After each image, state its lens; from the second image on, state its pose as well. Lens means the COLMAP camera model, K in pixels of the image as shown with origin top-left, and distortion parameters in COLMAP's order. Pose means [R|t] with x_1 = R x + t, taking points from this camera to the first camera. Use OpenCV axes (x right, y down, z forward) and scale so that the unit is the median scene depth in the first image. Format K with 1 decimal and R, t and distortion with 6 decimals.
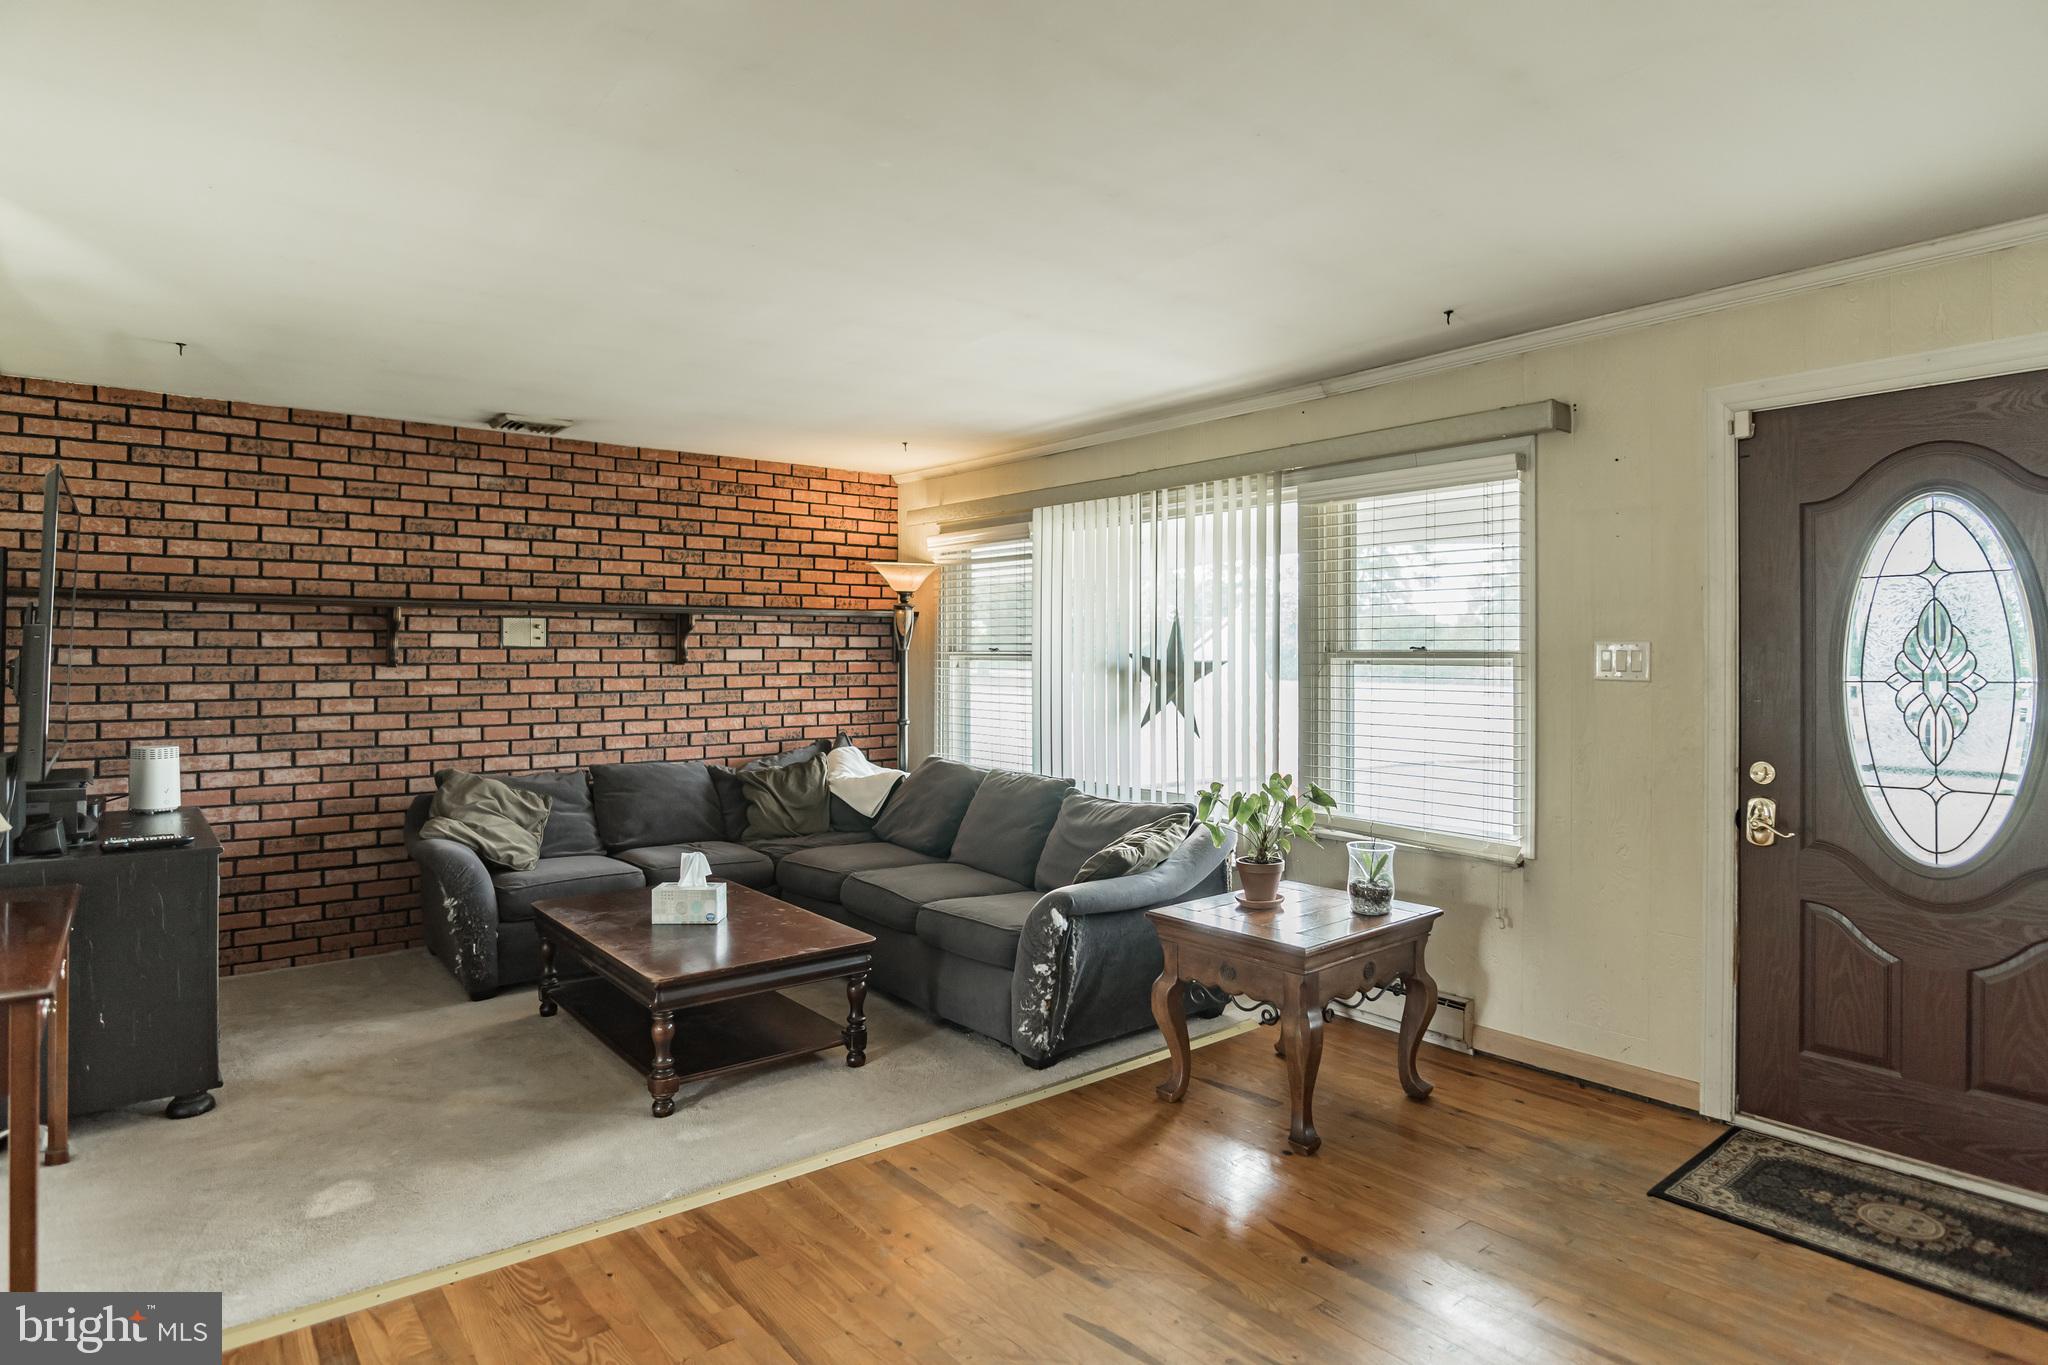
lens RADIAL K [[1102.4, 0, 1022.0], [0, 1102.4, 678.0], [0, 0, 1]] dist [-0.048462, 0.012851]
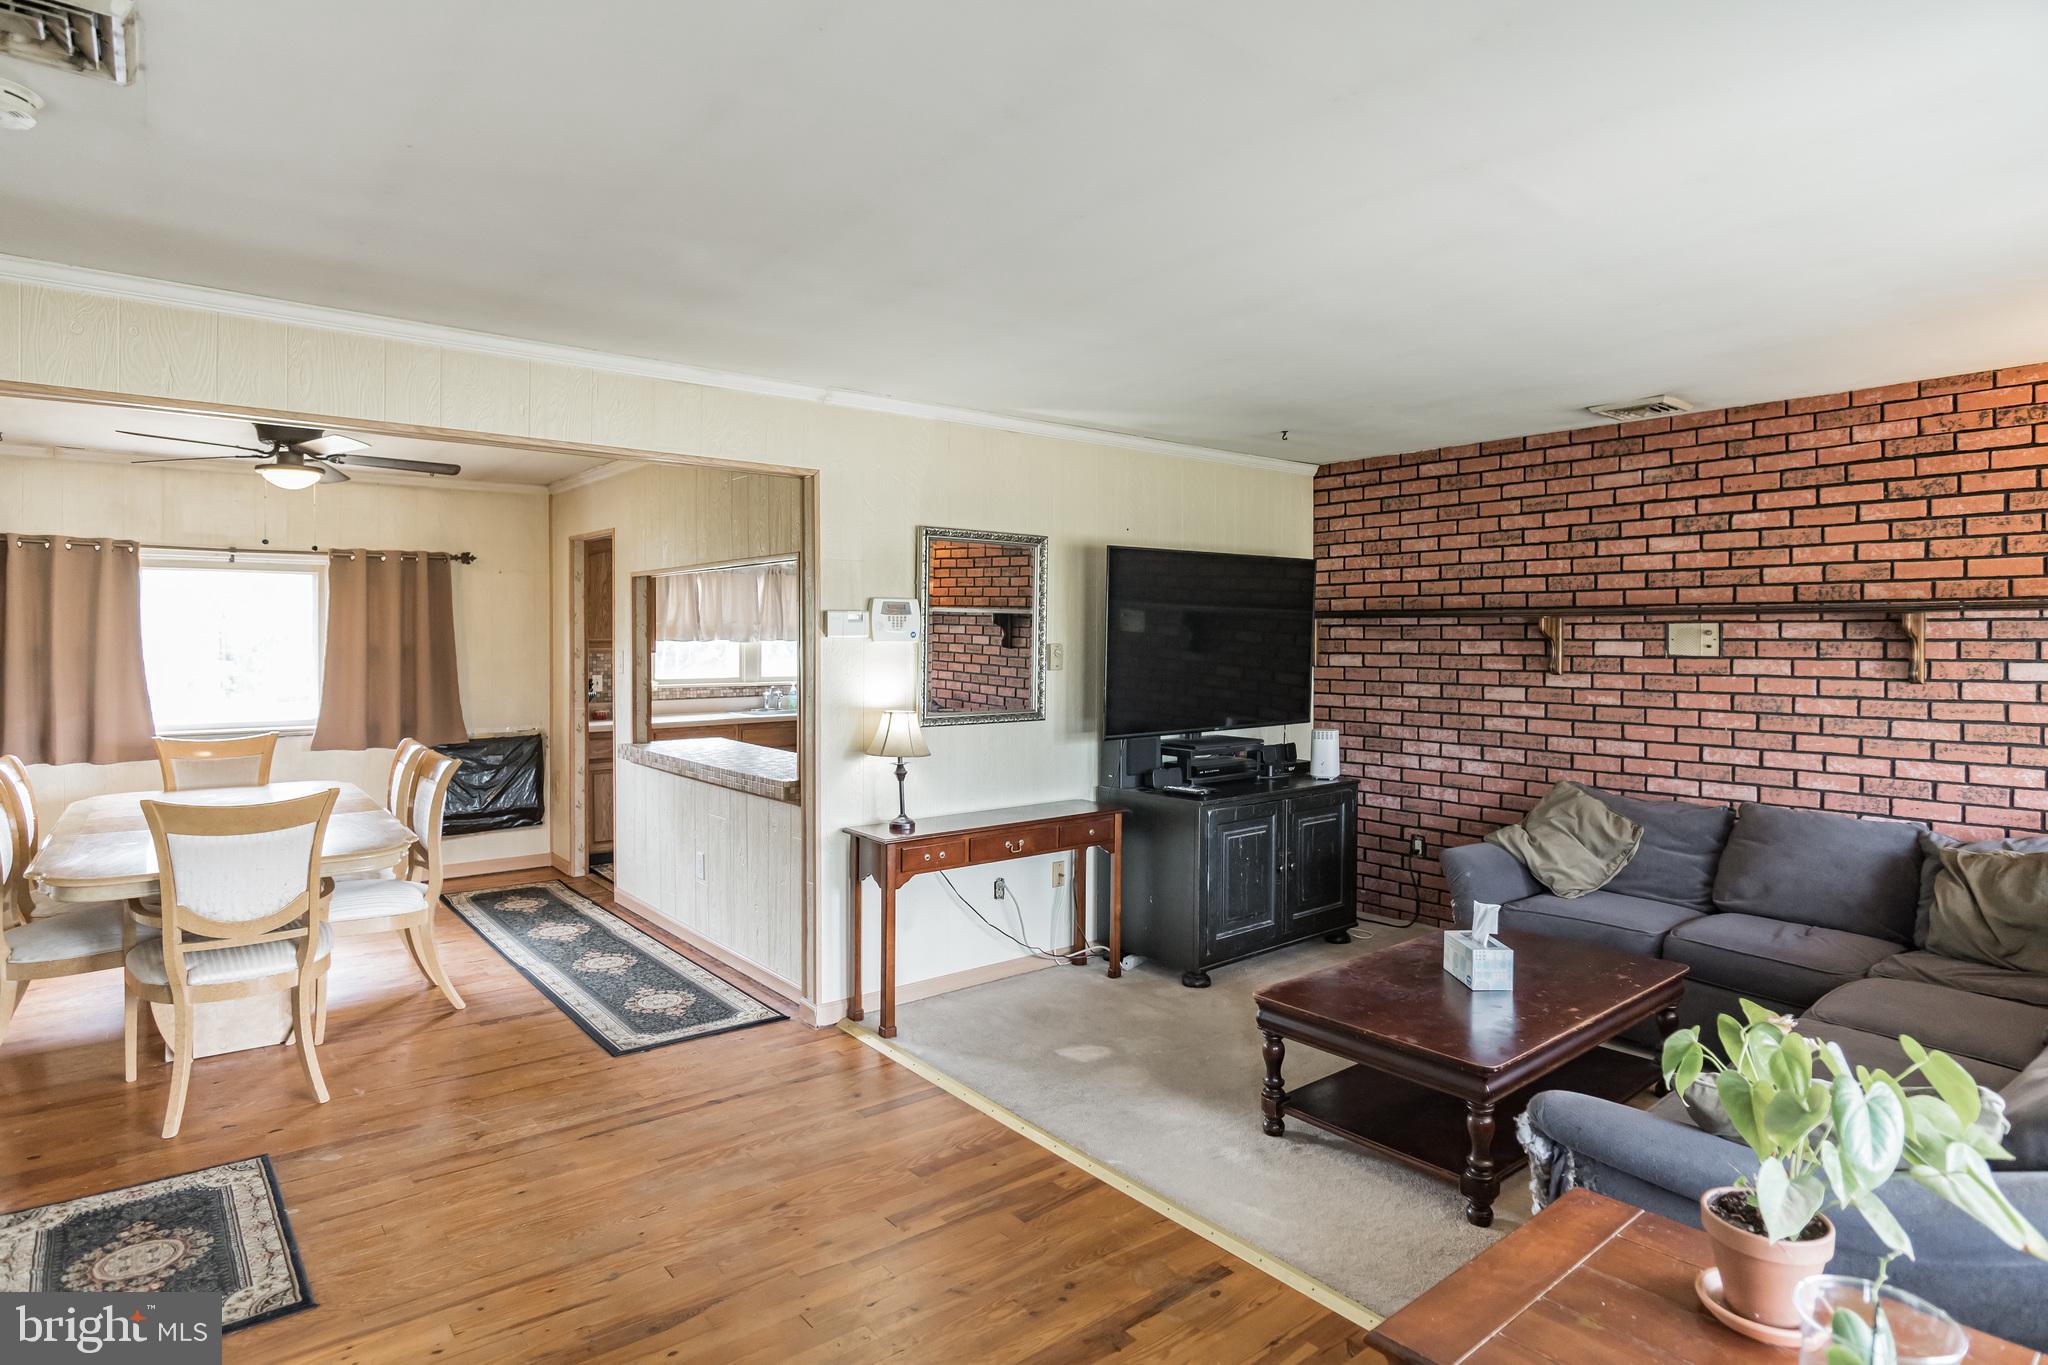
lens RADIAL K [[1102.4, 0, 1029.9], [0, 1102.4, 653.2], [0, 0, 1]] dist [-0.048462, 0.012851]
pose [[-0.002478, 0.017722, -0.999840, 0.465456], [-0.017742, 0.999685, 0.017763, -0.041428], [0.999840, 0.017783, -0.002163, 0.528679]]
